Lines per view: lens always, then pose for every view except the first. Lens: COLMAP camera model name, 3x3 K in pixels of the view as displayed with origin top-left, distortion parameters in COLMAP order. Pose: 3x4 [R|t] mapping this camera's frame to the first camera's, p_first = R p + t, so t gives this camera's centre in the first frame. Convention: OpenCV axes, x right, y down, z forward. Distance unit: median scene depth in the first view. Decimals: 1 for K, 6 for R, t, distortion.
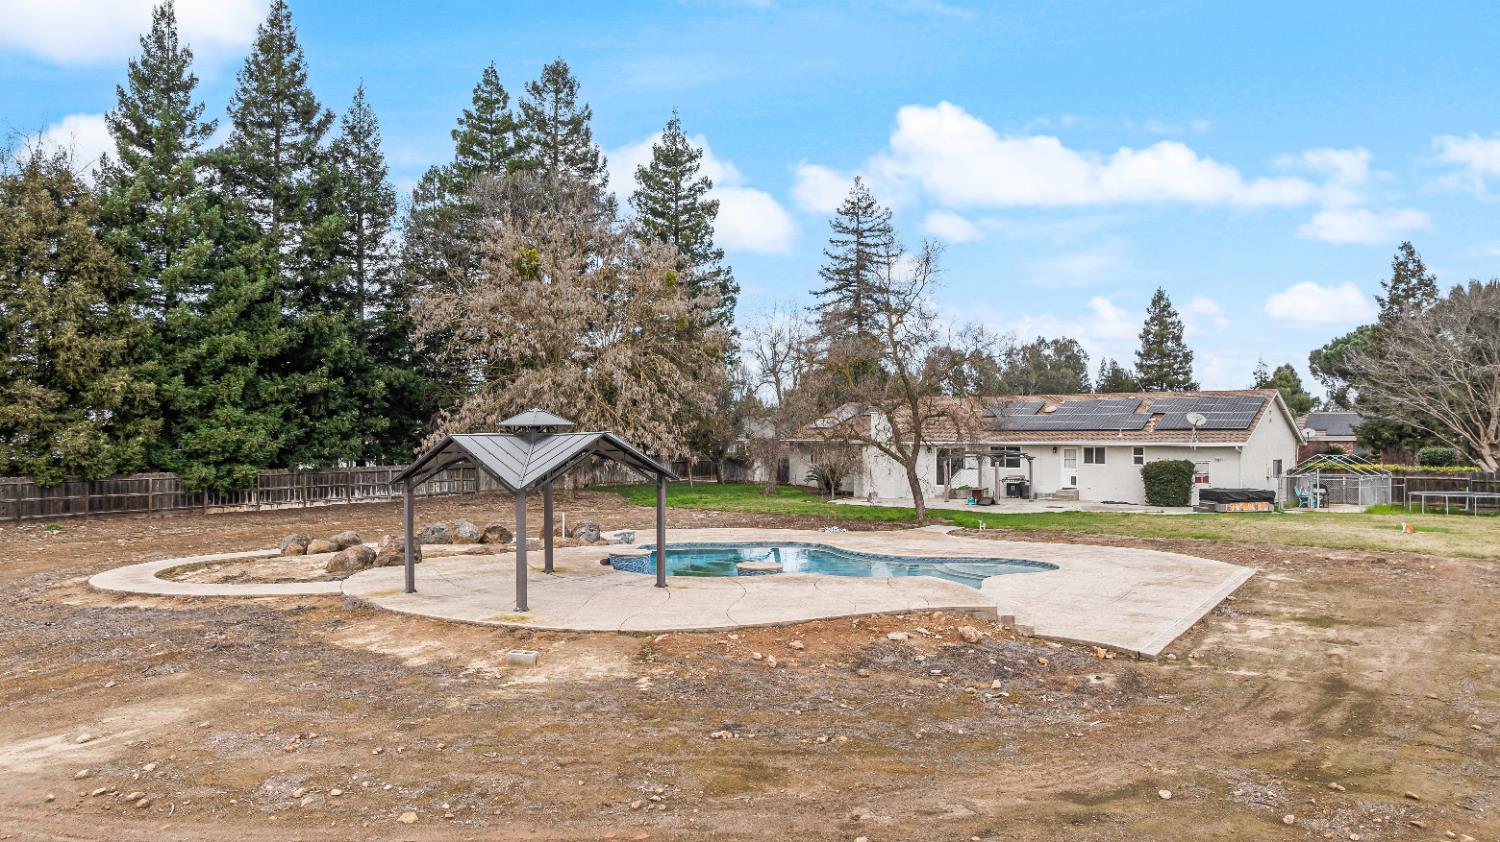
lens RADIAL K [[1064.2, 0, 760.6], [0, 1064.2, 412.2], [0, 0, 1]] dist [-0.009101, 0.000471]
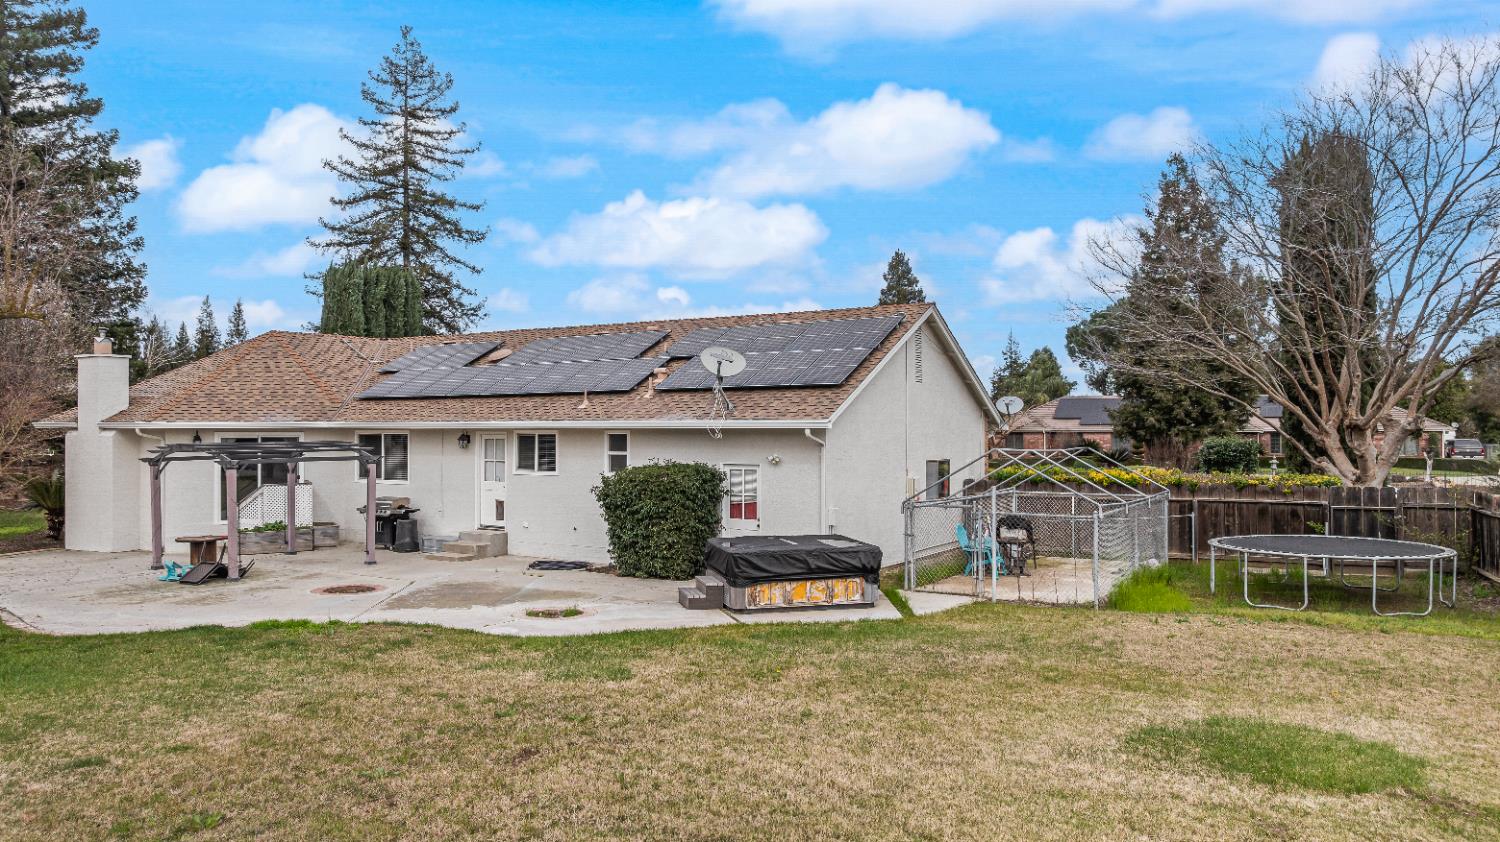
lens RADIAL K [[1064.2, 0, 760.6], [0, 1064.2, 412.2], [0, 0, 1]] dist [-0.009101, 0.000471]
pose [[0.983145, 0.002181, 0.182815, 0.319208], [-0.002592, 0.999995, 0.002008, 0.022705], [-0.182809, -0.002448, 0.983145, 0.548117]]
